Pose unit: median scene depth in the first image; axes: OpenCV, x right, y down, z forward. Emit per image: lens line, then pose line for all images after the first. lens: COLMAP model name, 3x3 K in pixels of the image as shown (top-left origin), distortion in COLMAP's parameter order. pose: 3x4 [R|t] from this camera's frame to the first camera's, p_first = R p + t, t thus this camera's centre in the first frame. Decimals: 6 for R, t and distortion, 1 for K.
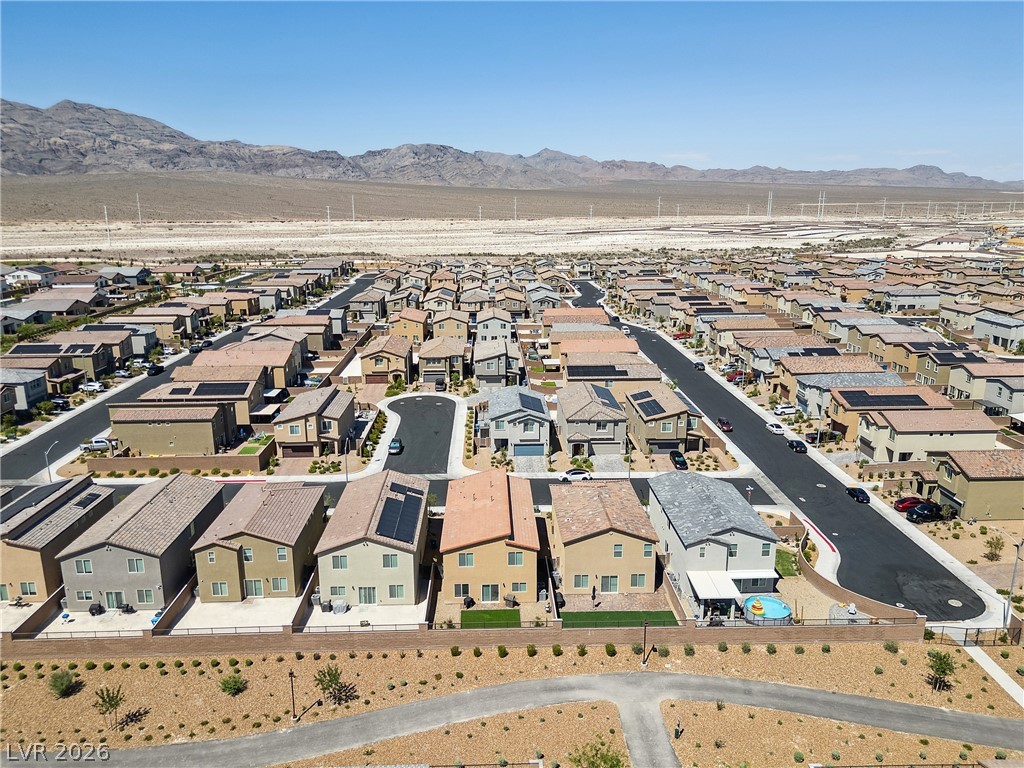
lens RADIAL K [[743.1, 0, 508.0], [0, 743.1, 388.4], [0, 0, 1]] dist [0.071822, -0.079004]
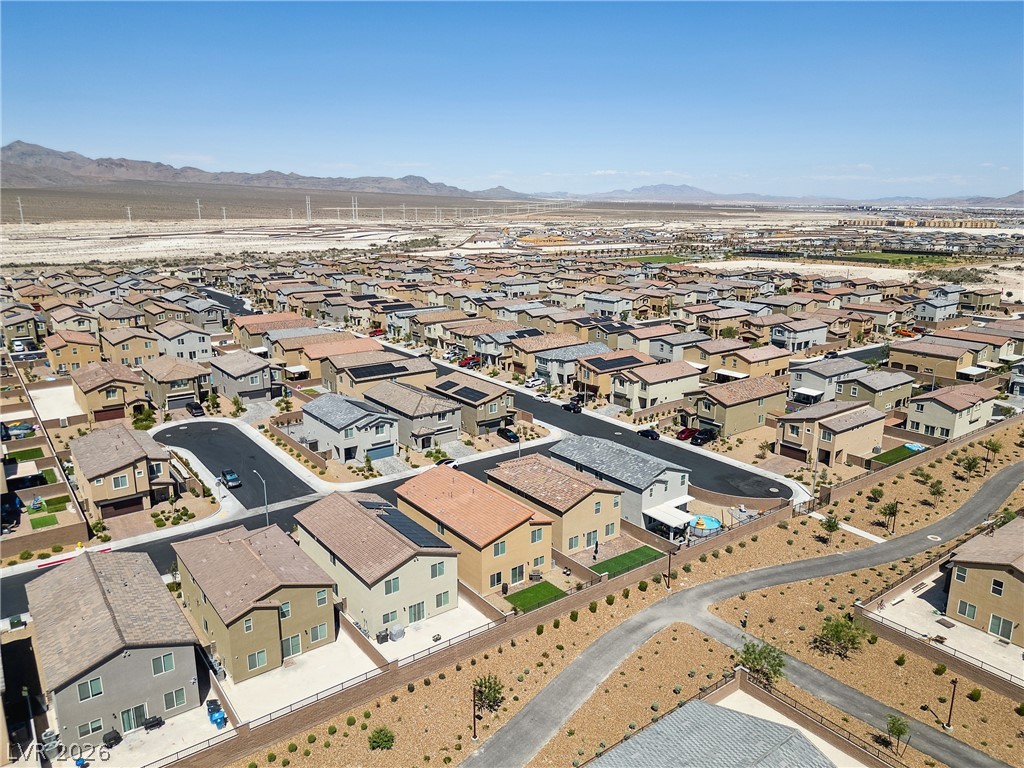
lens RADIAL K [[725.9, 0, 507.4], [0, 725.9, 385.3], [0, 0, 1]] dist [0.072304, -0.074895]
pose [[0.817139, -0.136421, 0.560066, -0.271622], [0.138256, 0.989615, 0.039335, -0.015969], [-0.559616, 0.045290, 0.827514, 0.066276]]
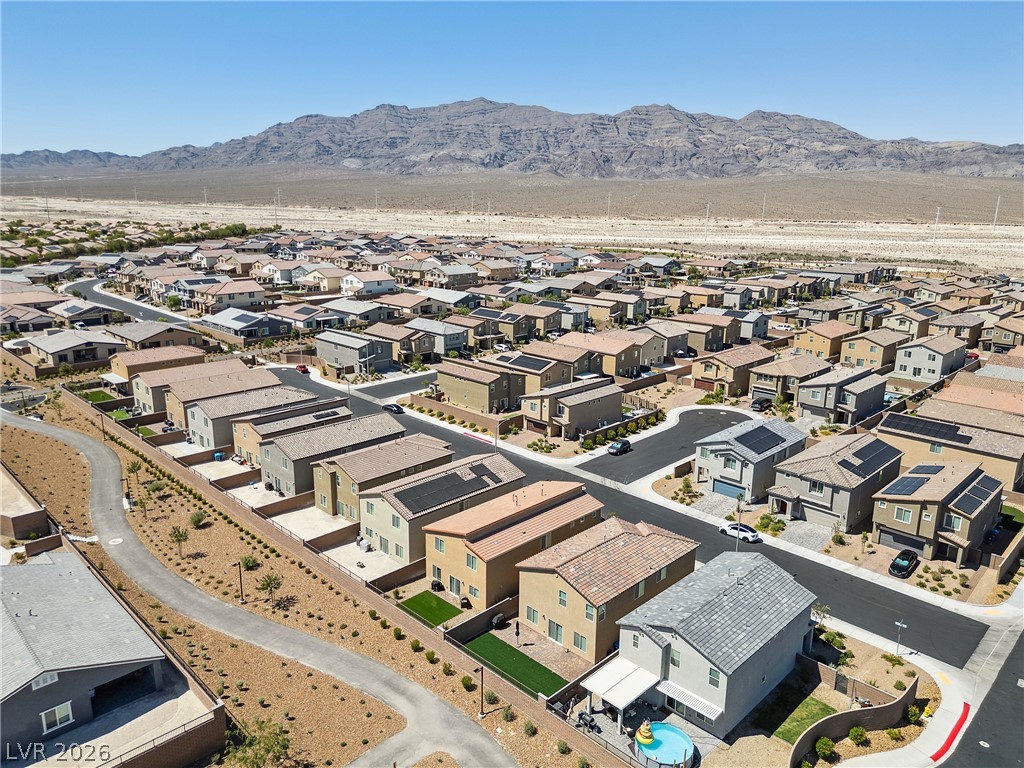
lens RADIAL K [[725.9, 0, 507.4], [0, 725.9, 385.3], [0, 0, 1]] dist [0.072304, -0.074895]
pose [[0.682157, 0.194708, -0.704806, 0.314689], [-0.193726, 0.977575, 0.082563, -0.041143], [0.705076, 0.080218, 0.704580, 0.155889]]
